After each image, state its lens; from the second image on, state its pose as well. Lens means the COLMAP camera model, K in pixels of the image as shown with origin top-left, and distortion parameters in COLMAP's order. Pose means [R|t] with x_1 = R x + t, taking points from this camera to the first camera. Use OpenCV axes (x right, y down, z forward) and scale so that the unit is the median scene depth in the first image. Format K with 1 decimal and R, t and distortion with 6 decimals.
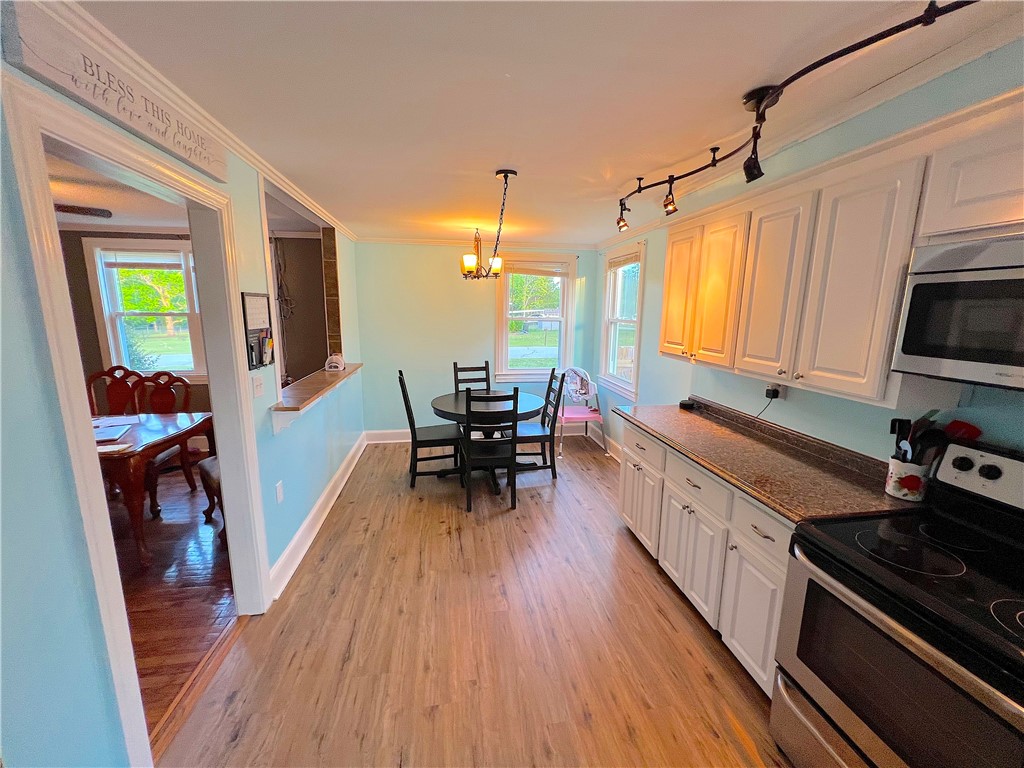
lens RADIAL K [[410.7, 0, 511.0], [0, 410.7, 385.0], [0, 0, 1]] dist [-0.001630, 0.000438]
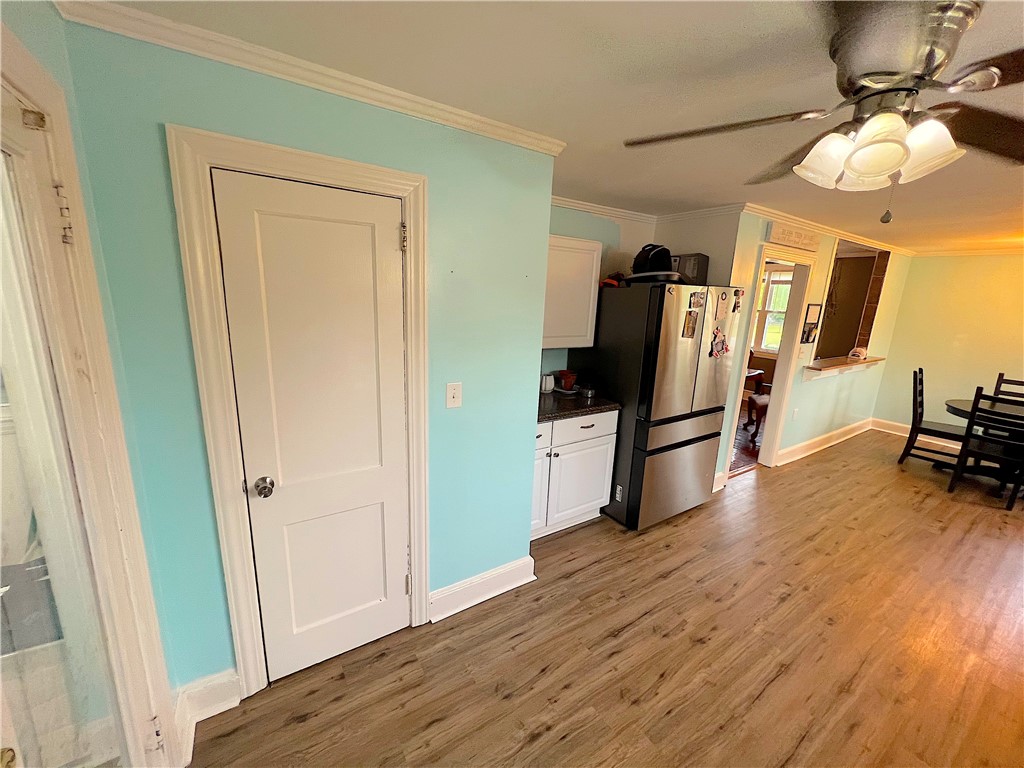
lens RADIAL K [[410.7, 0, 511.0], [0, 410.7, 385.0], [0, 0, 1]] dist [-0.001630, 0.000438]
pose [[0.411699, 0.210007, -0.886793, 0.532725], [-0.201373, 0.969996, 0.136222, 0.156289], [0.888793, 0.122494, 0.441636, -0.994842]]
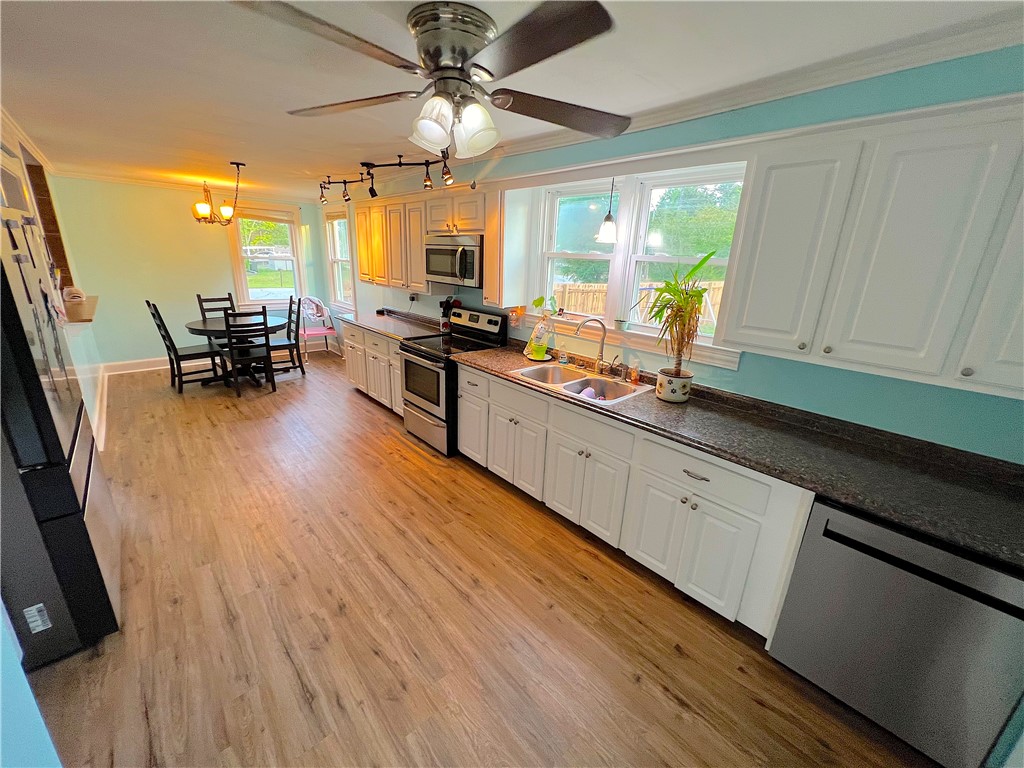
lens RADIAL K [[410.7, 0, 511.0], [0, 410.7, 385.0], [0, 0, 1]] dist [-0.001630, 0.000438]
pose [[0.835692, -0.142122, 0.530490, -0.095531], [0.068460, 0.985360, 0.156138, 0.164110], [-0.544914, -0.094166, 0.833187, -1.036481]]
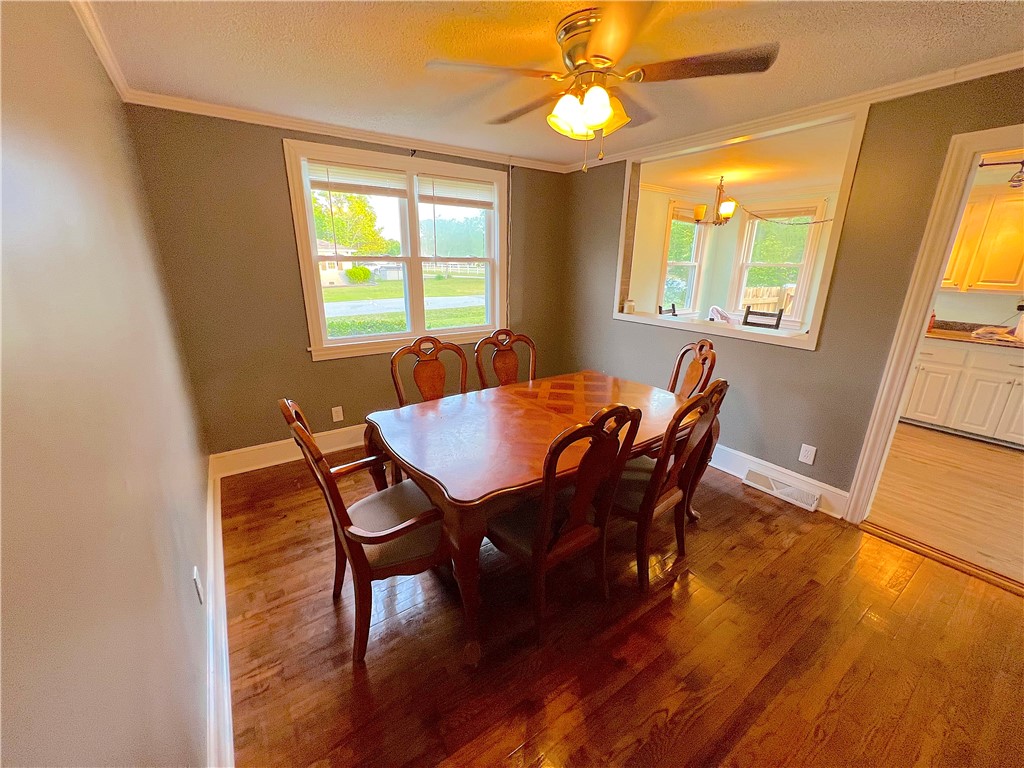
lens RADIAL K [[410.7, 0, 511.0], [0, 410.7, 385.0], [0, 0, 1]] dist [-0.001630, 0.000438]
pose [[0.896443, -0.131041, 0.423341, -1.956620], [0.080050, 0.987450, 0.136145, -0.060001], [-0.435868, -0.088158, 0.895682, 0.412939]]
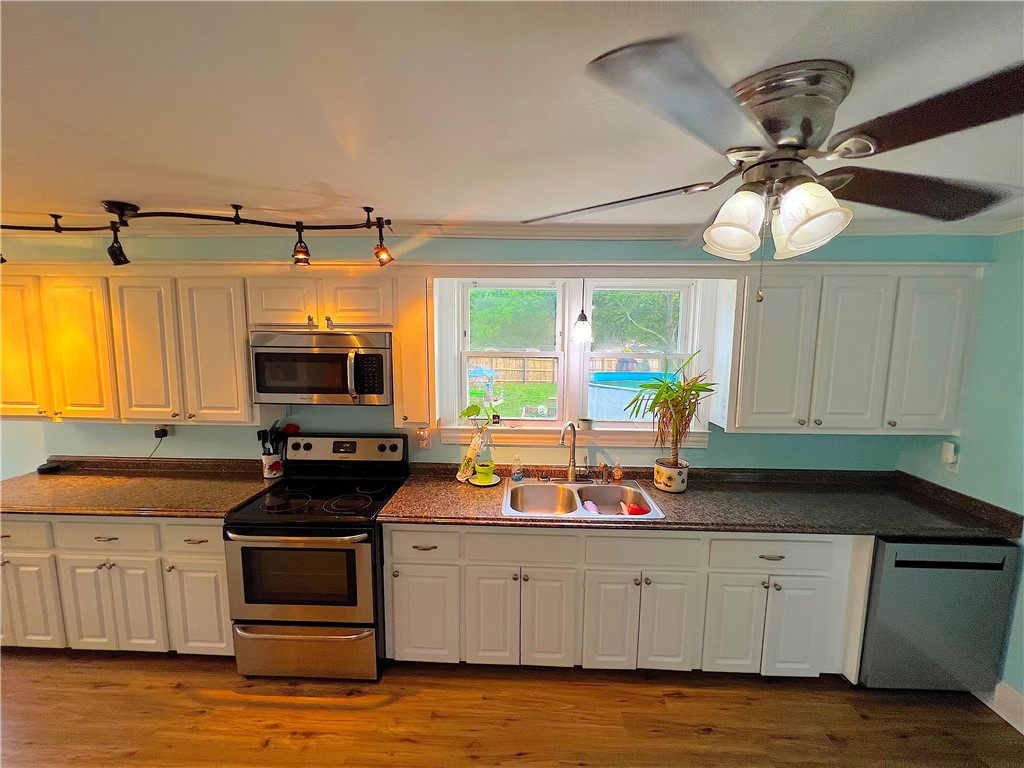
lens RADIAL K [[410.7, 0, 511.0], [0, 410.7, 385.0], [0, 0, 1]] dist [-0.001630, 0.000438]
pose [[0.189253, -0.119249, 0.974660, -0.296454], [0.172227, 0.981242, 0.086613, -0.044677], [-0.966706, 0.151471, 0.206241, -0.218242]]
